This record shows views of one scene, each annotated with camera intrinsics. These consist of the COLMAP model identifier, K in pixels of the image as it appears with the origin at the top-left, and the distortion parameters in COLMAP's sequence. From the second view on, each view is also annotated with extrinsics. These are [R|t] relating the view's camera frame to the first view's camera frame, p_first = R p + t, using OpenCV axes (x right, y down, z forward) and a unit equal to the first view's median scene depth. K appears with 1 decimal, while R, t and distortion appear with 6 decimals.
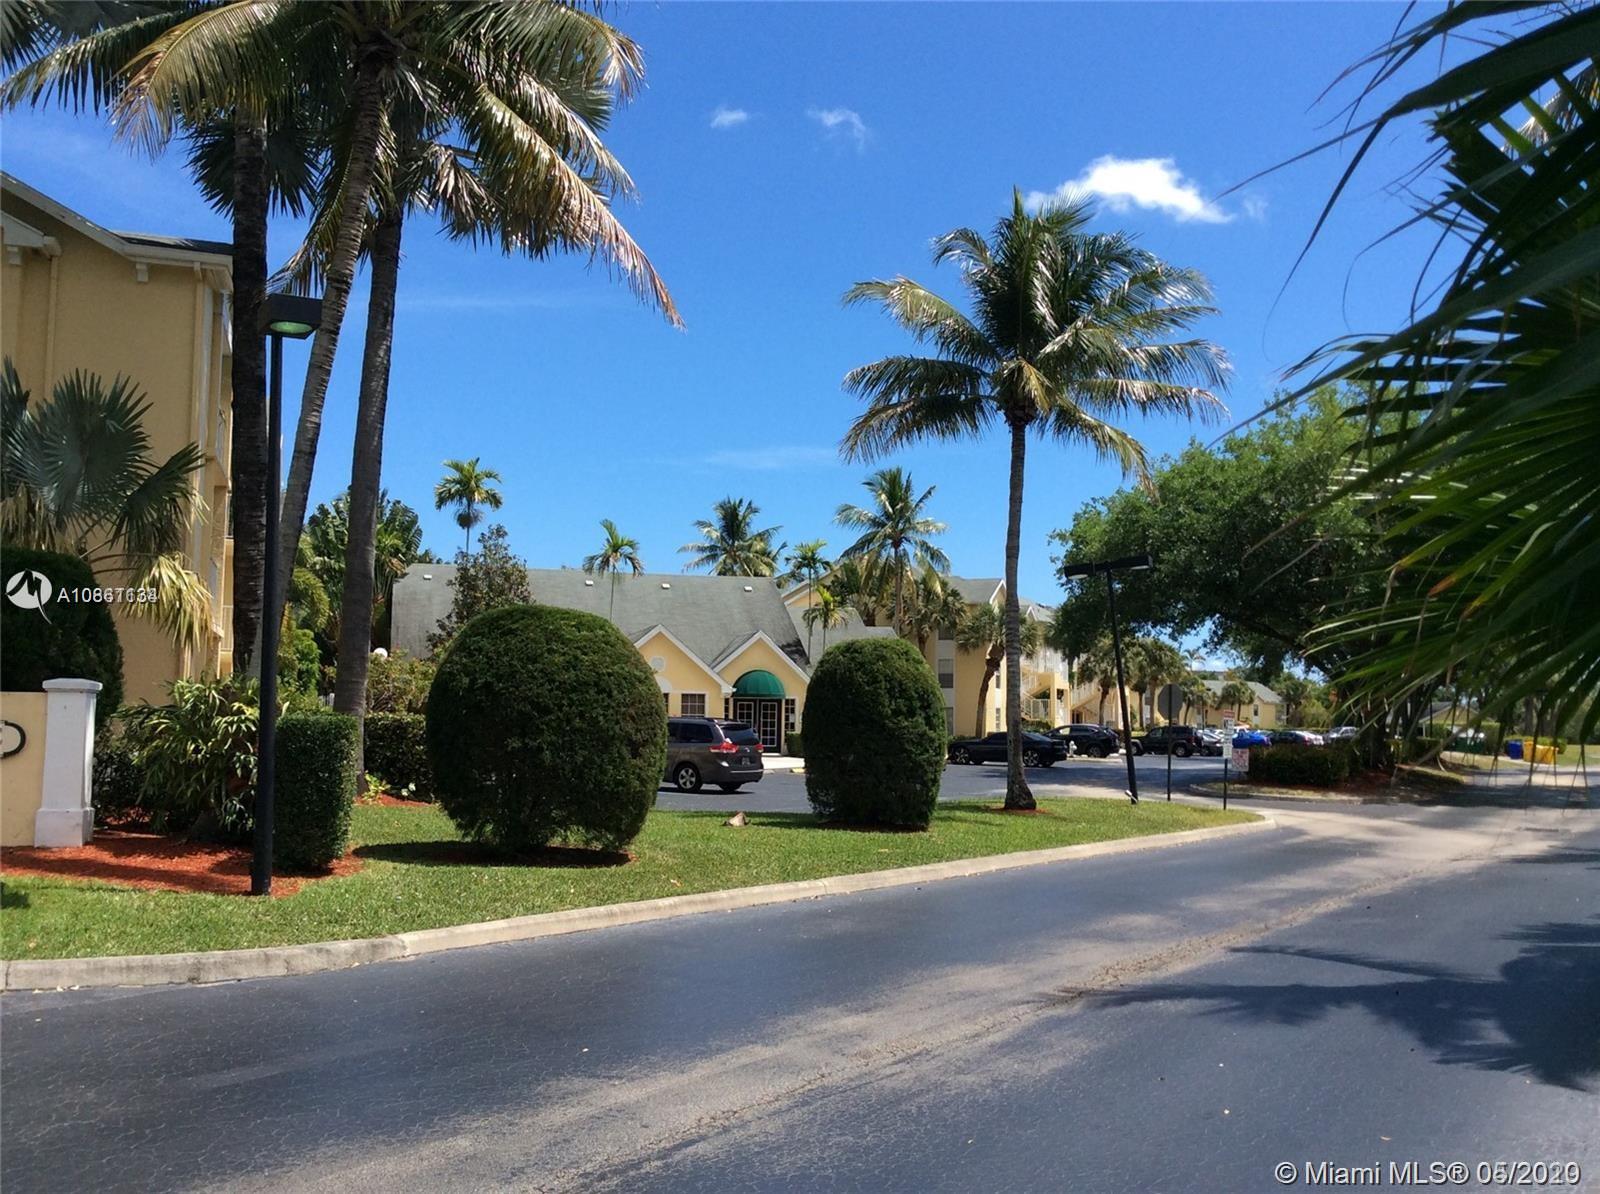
lens RADIAL K [[1471.2, 0, 811.8], [0, 1471.2, 601.5], [0, 0, 1]] dist [0.143287, -0.298878]
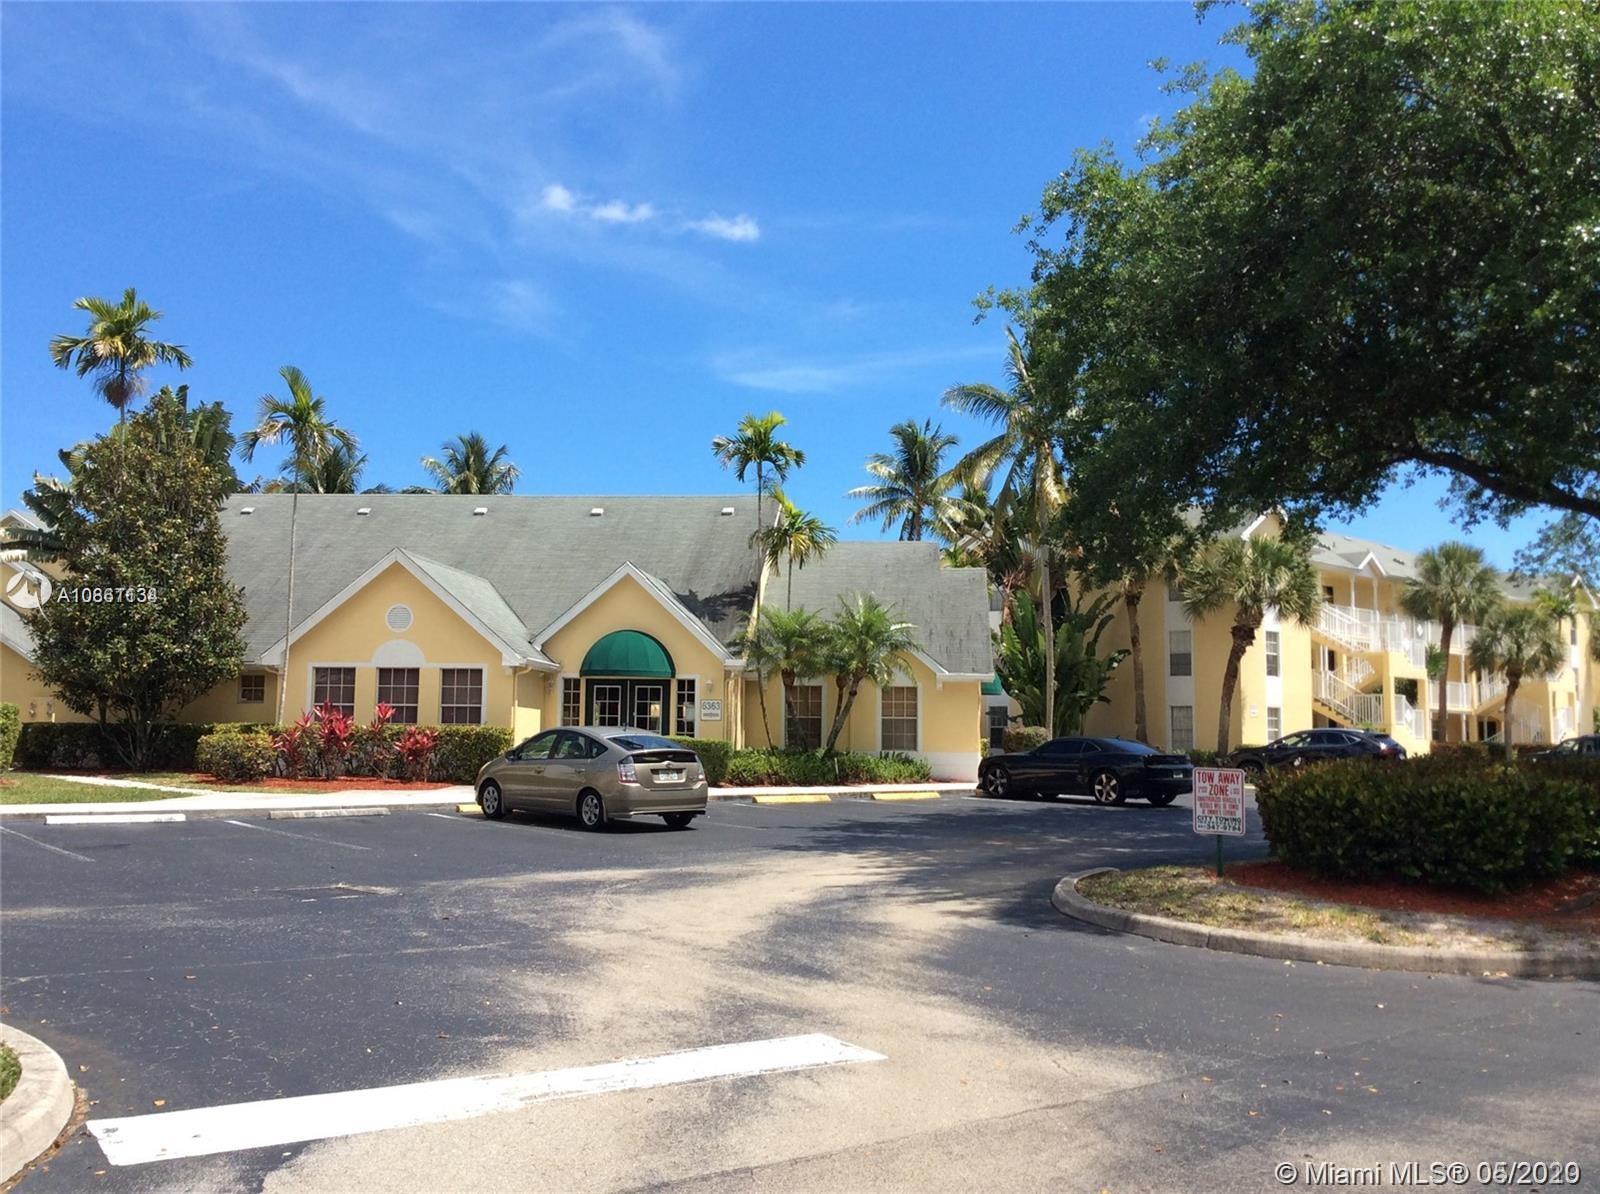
lens RADIAL K [[1471.2, 0, 811.8], [0, 1471.2, 601.5], [0, 0, 1]] dist [0.143287, -0.298878]
pose [[0.933878, -0.029803, -0.356348, 0.175228], [0.024996, 0.999524, -0.018087, 0.034750], [0.356717, 0.007984, 0.934178, 0.350451]]
